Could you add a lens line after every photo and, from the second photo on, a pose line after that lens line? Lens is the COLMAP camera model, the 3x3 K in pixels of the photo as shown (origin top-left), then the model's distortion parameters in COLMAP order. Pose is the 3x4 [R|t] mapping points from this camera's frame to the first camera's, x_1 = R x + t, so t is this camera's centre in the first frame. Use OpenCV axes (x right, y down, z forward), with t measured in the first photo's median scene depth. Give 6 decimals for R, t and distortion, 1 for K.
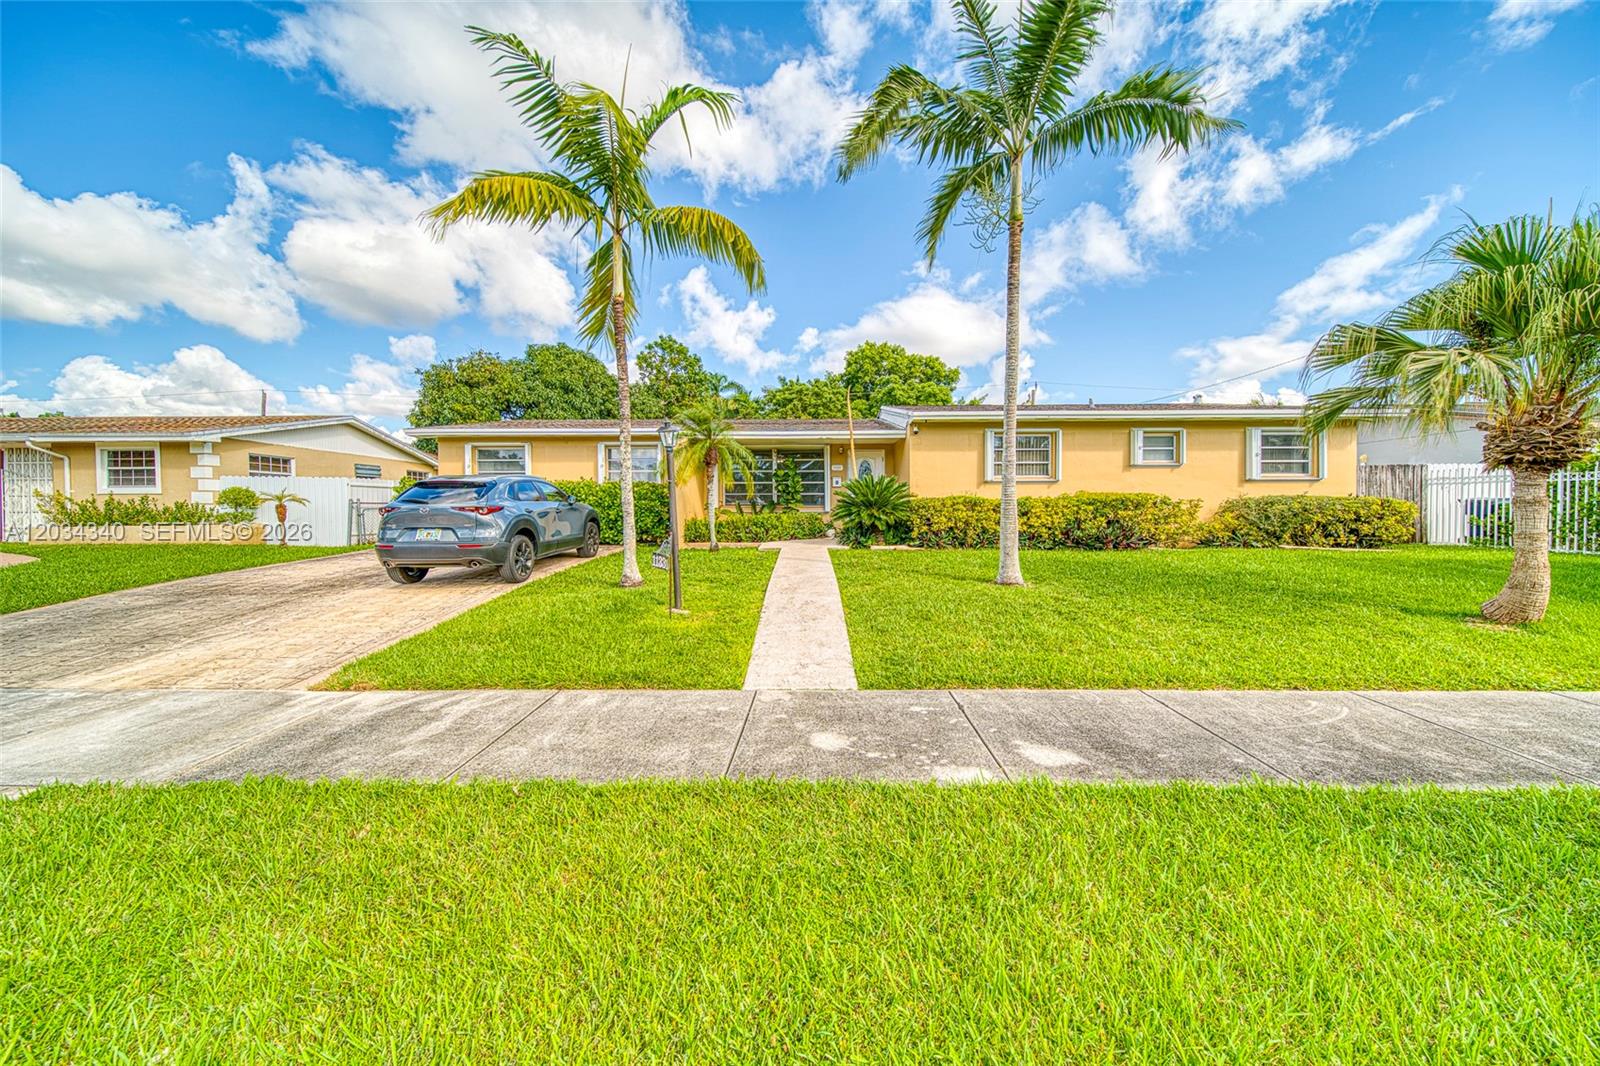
lens RADIAL K [[568.6, 0, 800.0], [0, 568.6, 533.0], [0, 0, 1]] dist [-0.000451, 0.000068]
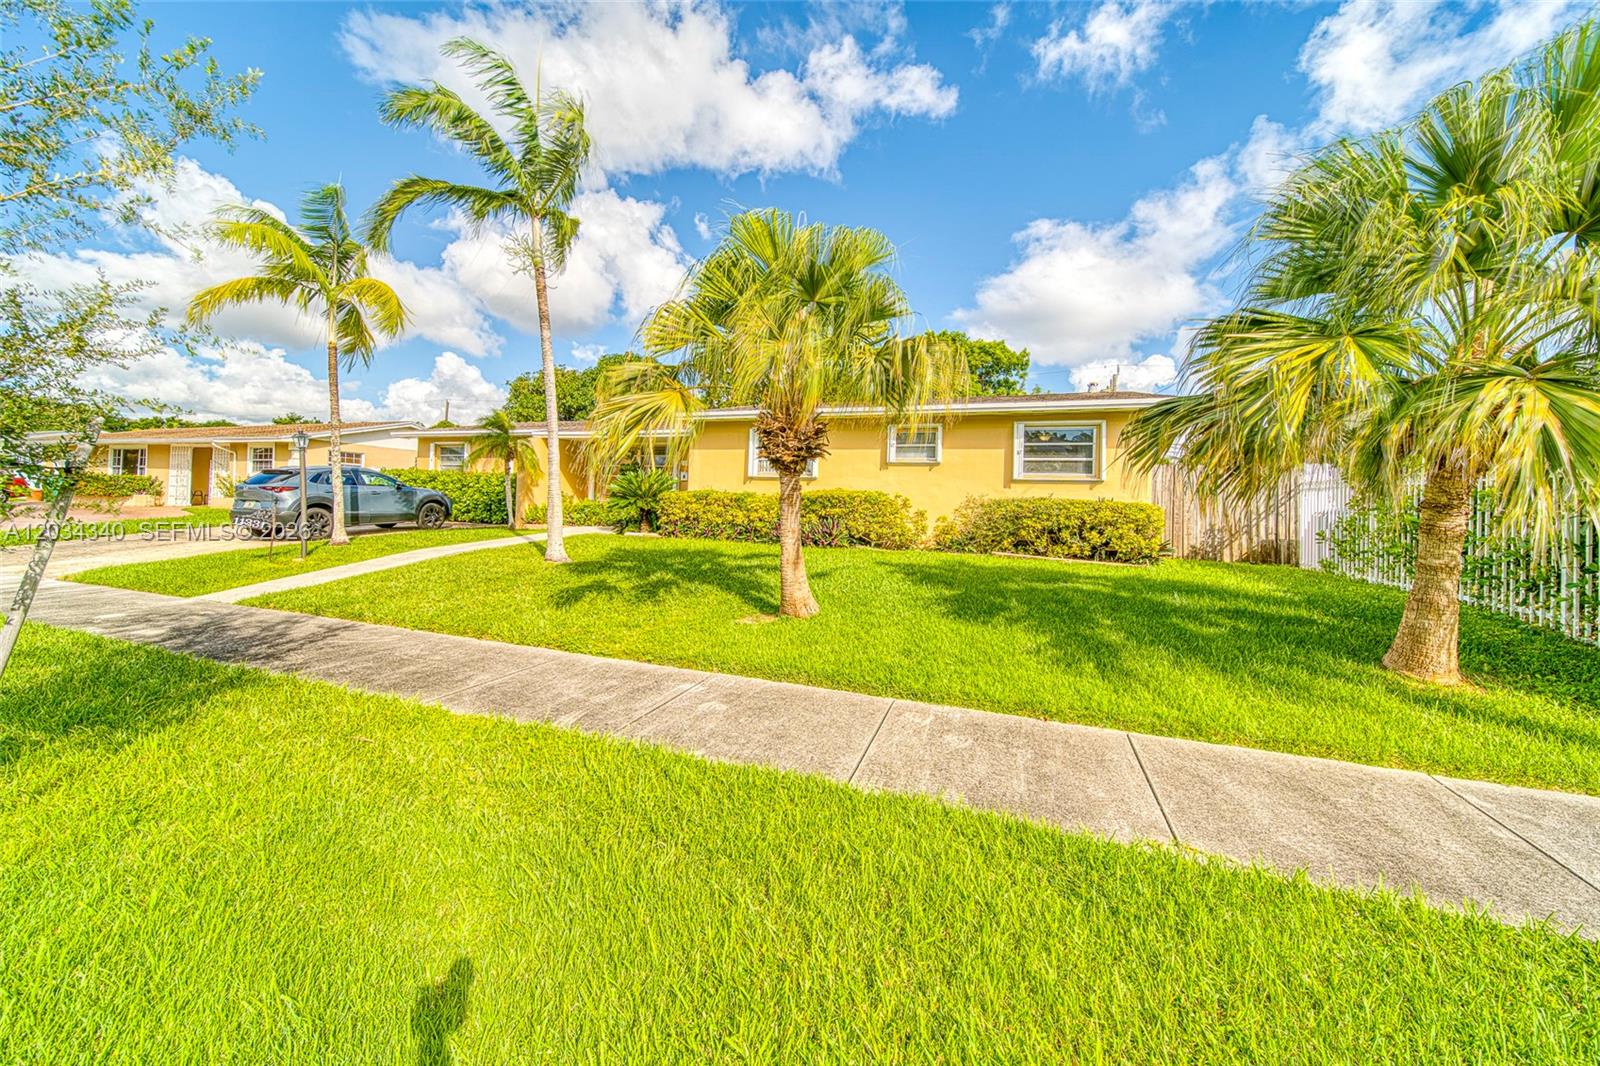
lens RADIAL K [[568.6, 0, 800.0], [0, 568.6, 533.0], [0, 0, 1]] dist [-0.000451, 0.000068]
pose [[0.950972, 0.043694, -0.306174, 0.738726], [-0.039079, 0.999011, 0.021188, -0.014540], [0.306797, -0.008184, 0.951740, 0.028187]]
